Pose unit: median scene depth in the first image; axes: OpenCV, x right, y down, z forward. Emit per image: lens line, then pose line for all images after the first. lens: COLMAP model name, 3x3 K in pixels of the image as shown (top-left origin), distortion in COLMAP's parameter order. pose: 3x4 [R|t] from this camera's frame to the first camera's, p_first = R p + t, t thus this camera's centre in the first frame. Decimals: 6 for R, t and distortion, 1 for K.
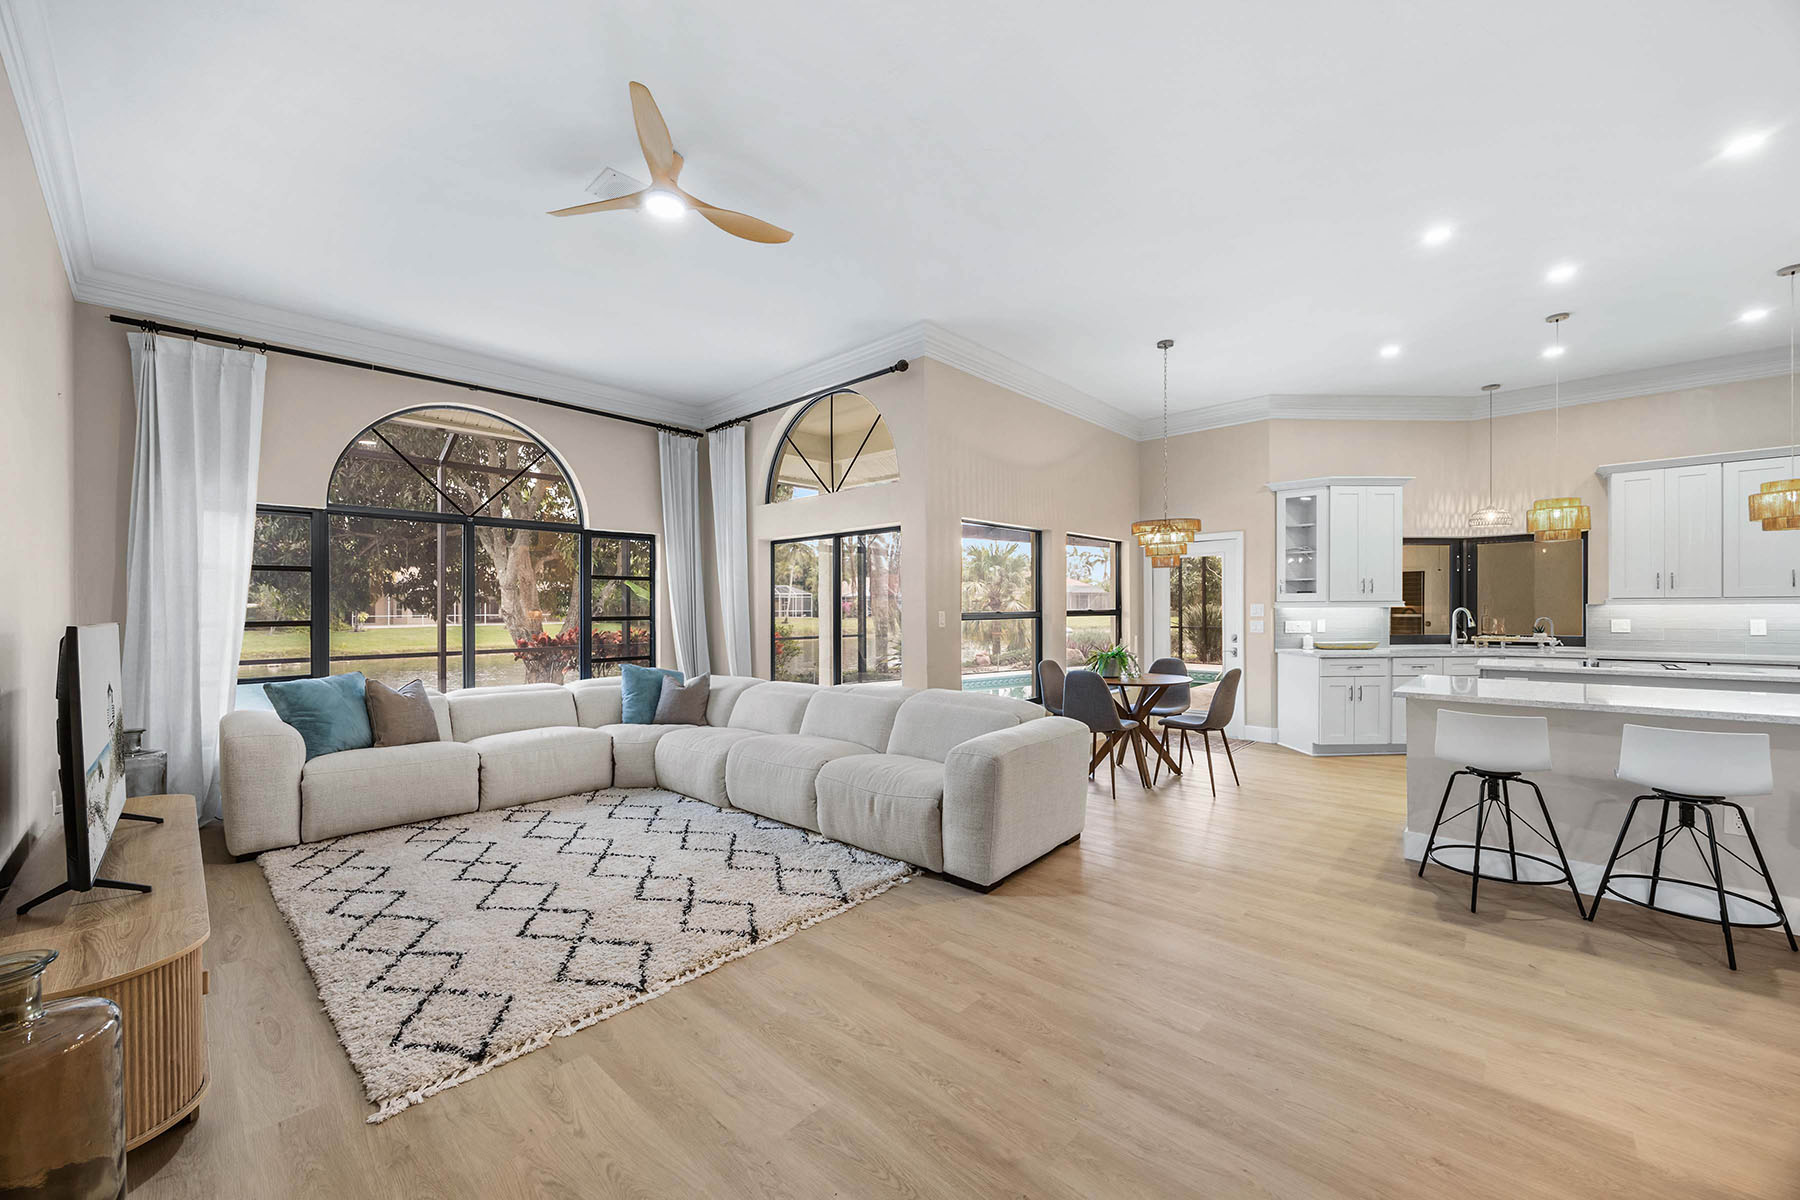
lens RADIAL K [[689.2, 0, 899.7], [0, 689.2, 608.6], [0, 0, 1]] dist [-0.002364, -0.000242]
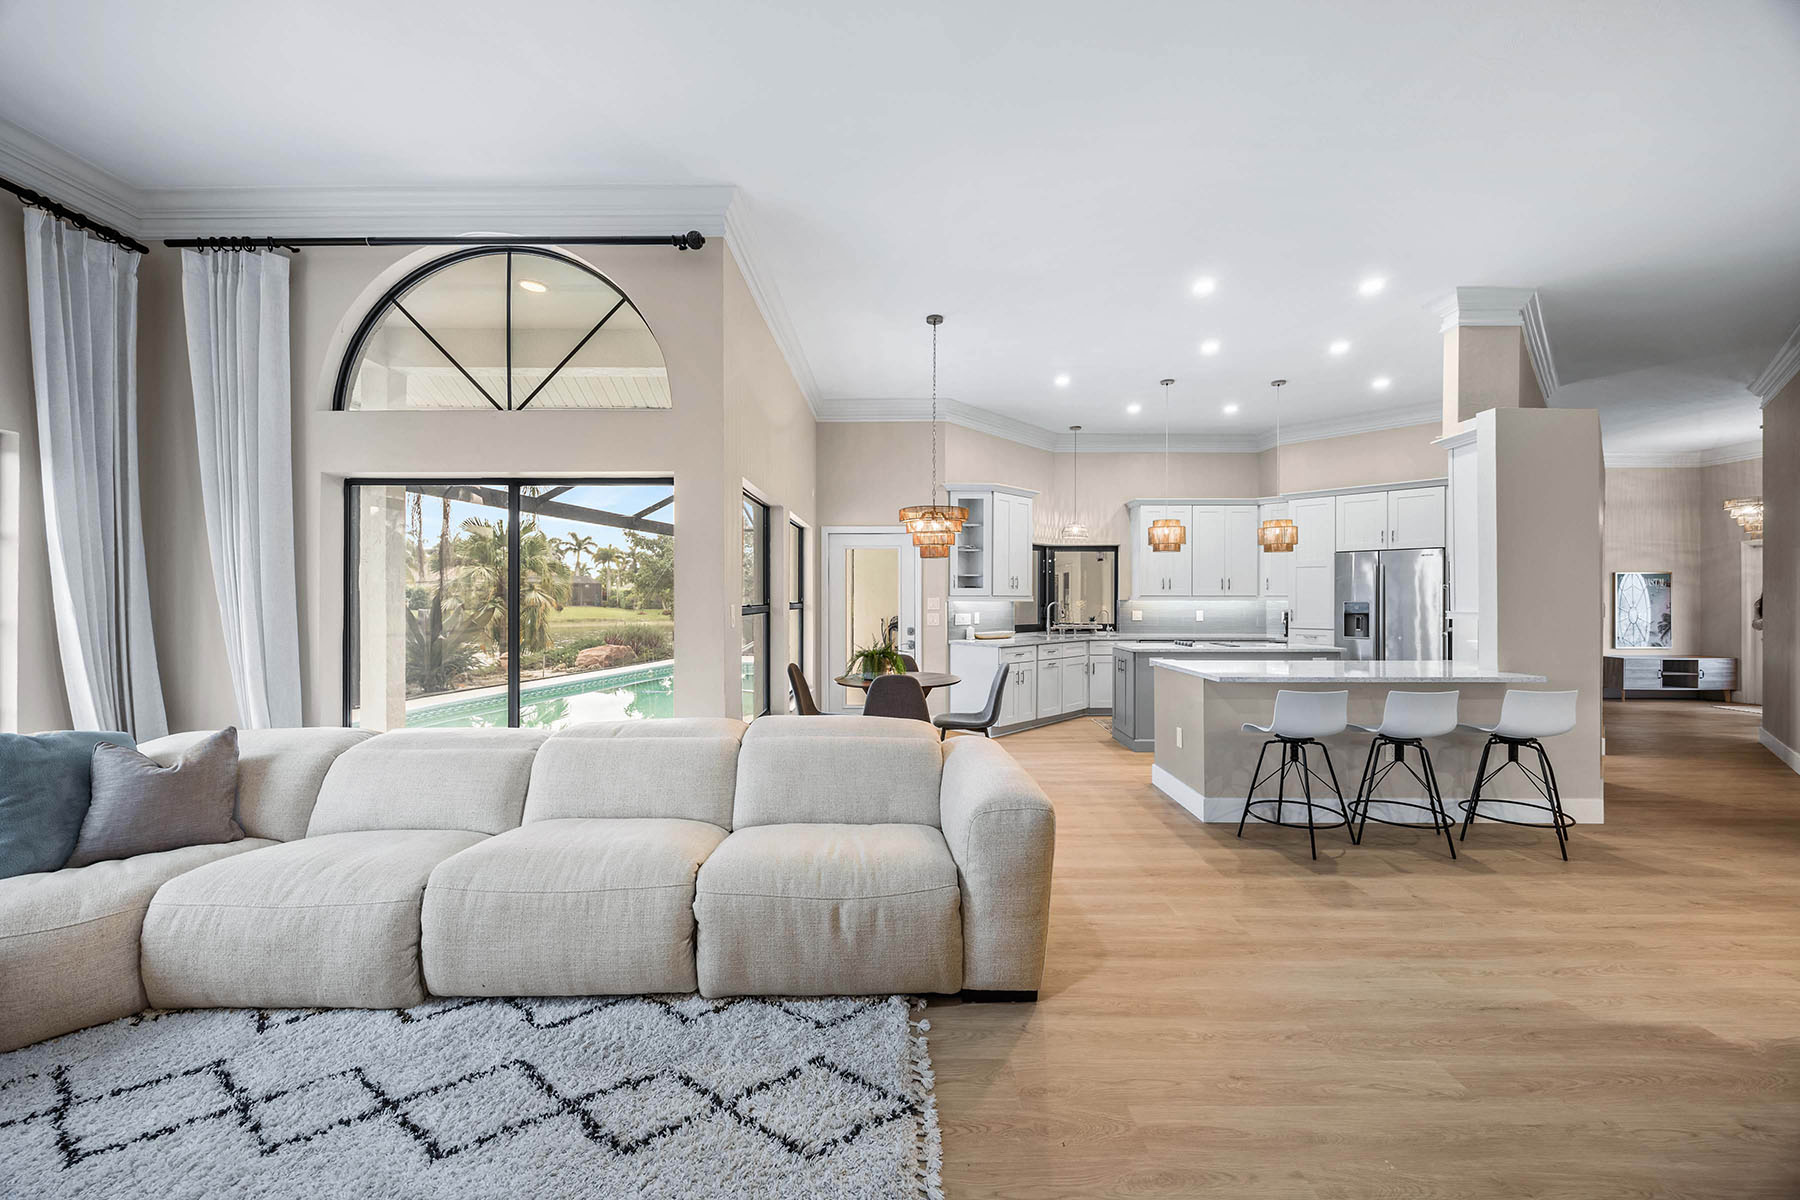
lens RADIAL K [[687.1, 0, 898.6], [0, 687.1, 597.4], [0, 0, 1]] dist [-0.000808, -0.000298]
pose [[0.736478, 0.007931, 0.676415, -0.333937], [-0.004700, 0.999967, -0.006608, 0.000076], [-0.676445, 0.001688, 0.736491, 0.409303]]
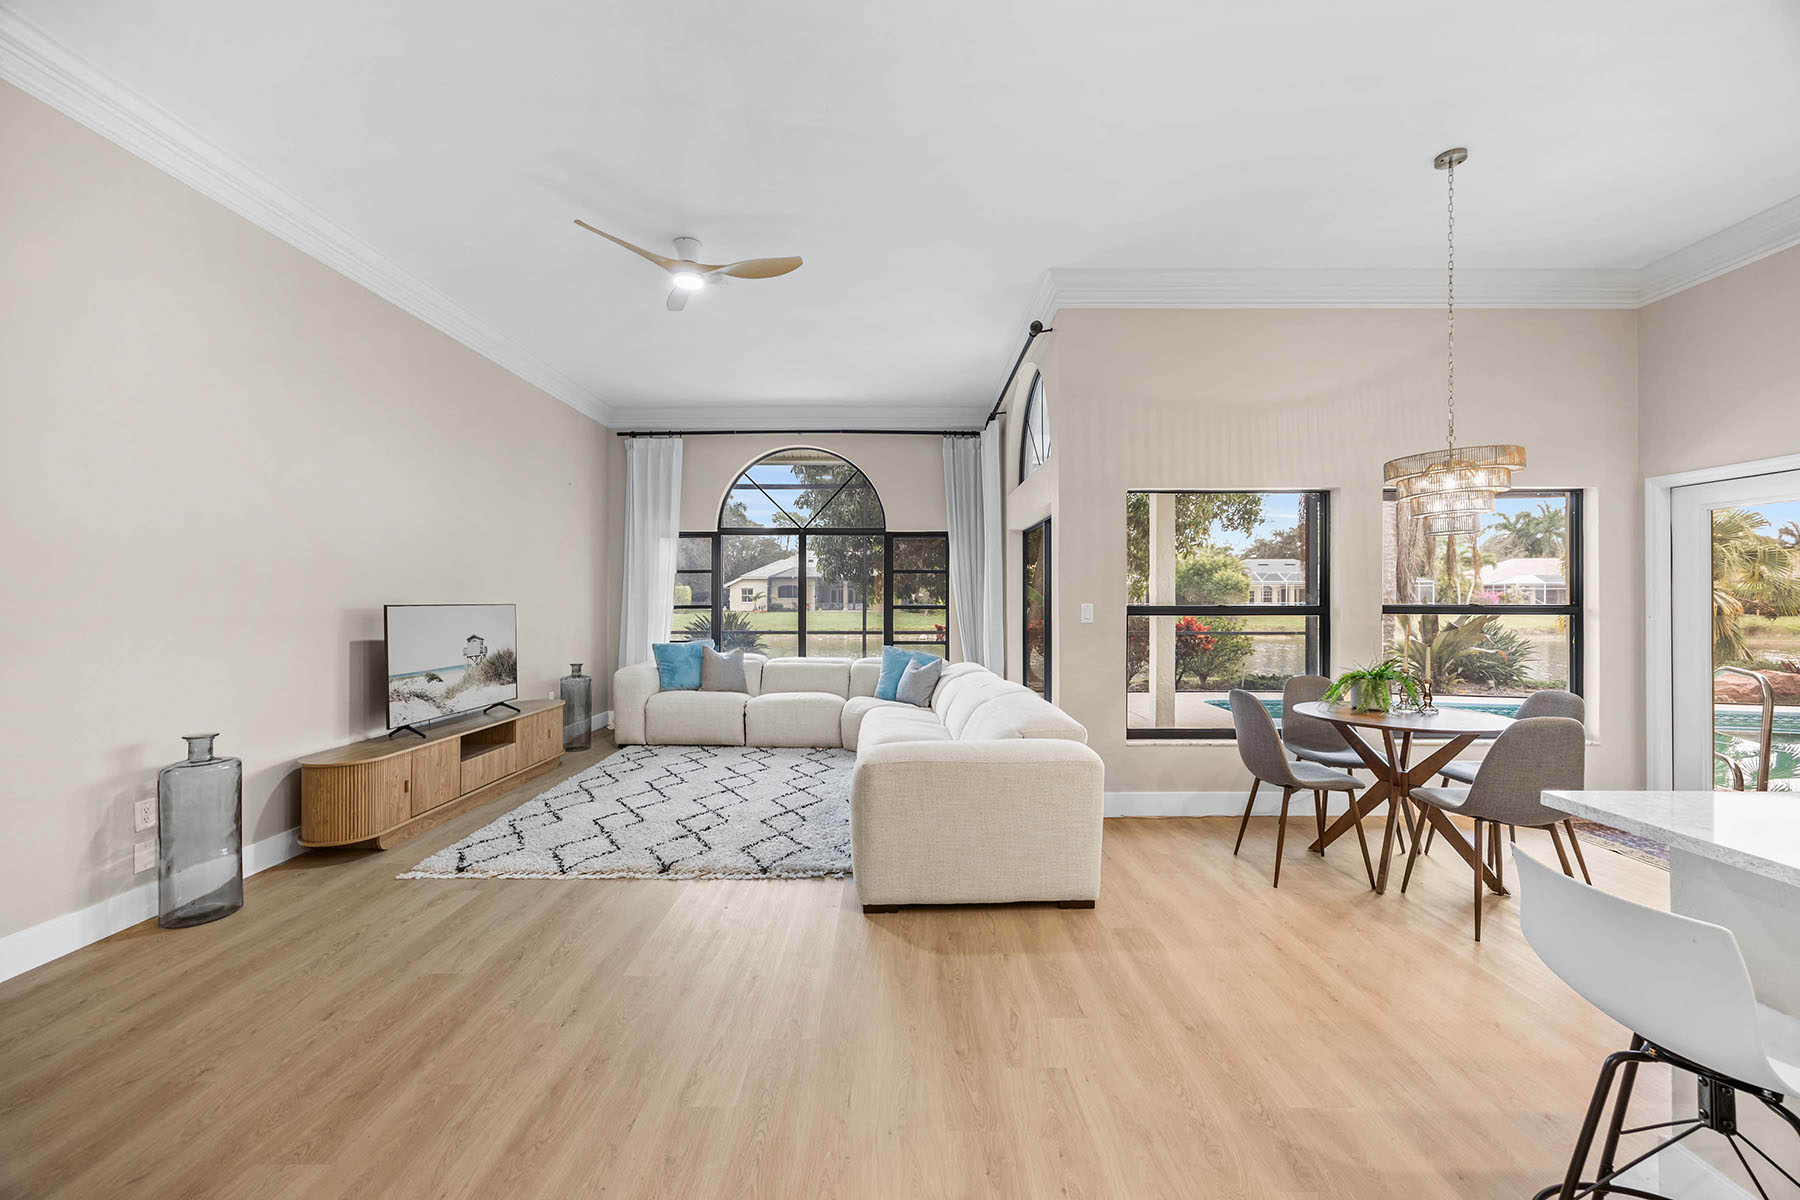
lens RADIAL K [[681.8, 0, 896.0], [0, 681.8, 597.0], [0, 0, 1]] dist [-0.002704, -0.000284]
pose [[0.676417, 0.004617, -0.736504, 0.585350], [-0.006753, 0.999977, 0.000067, -0.003386], [0.736488, 0.004928, 0.676433, 0.300633]]
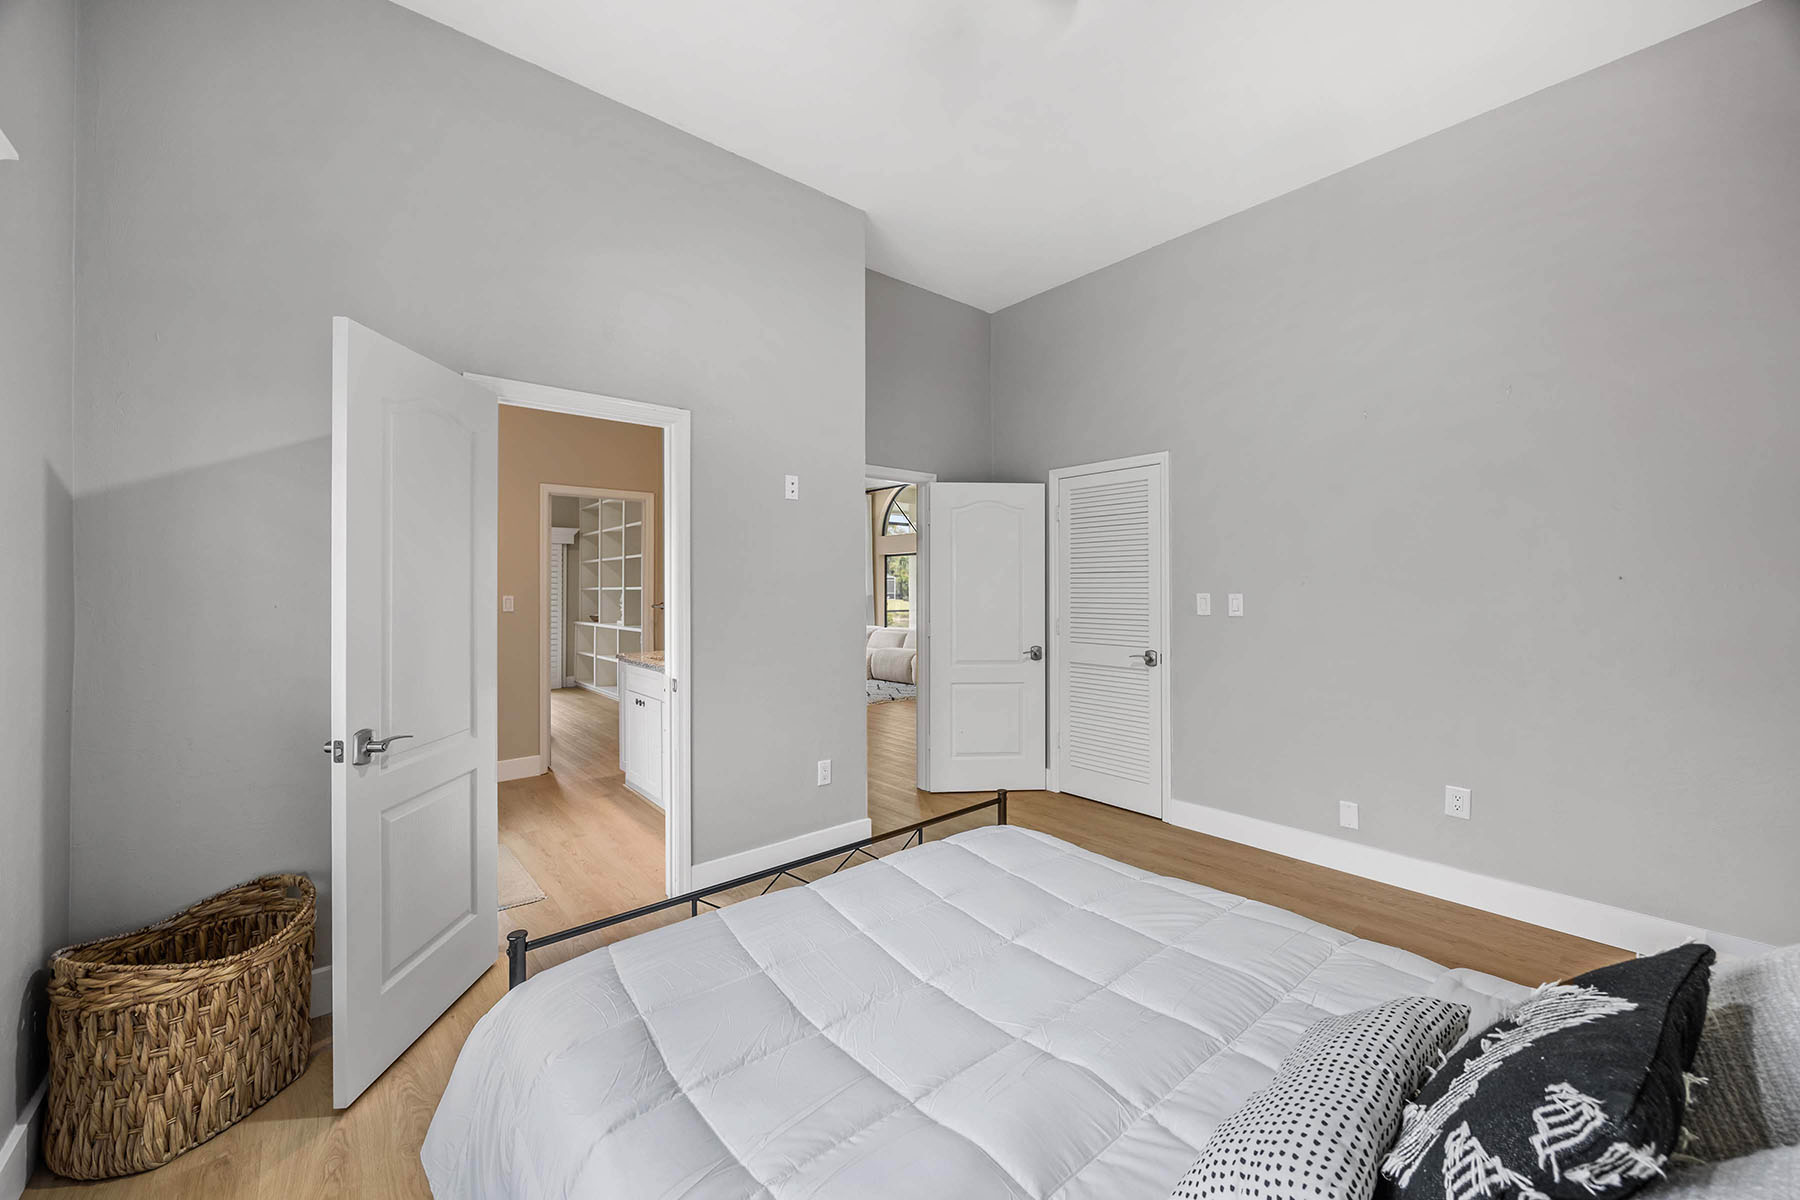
lens RADIAL K [[689.2, 0, 899.7], [0, 689.2, 608.6], [0, 0, 1]] dist [-0.002364, -0.000242]
pose [[0.994890, 0.017506, -0.099431, 0.059892], [-0.017332, 0.999846, 0.002612, 0.054837], [0.099462, -0.000876, 0.995041, -1.201652]]
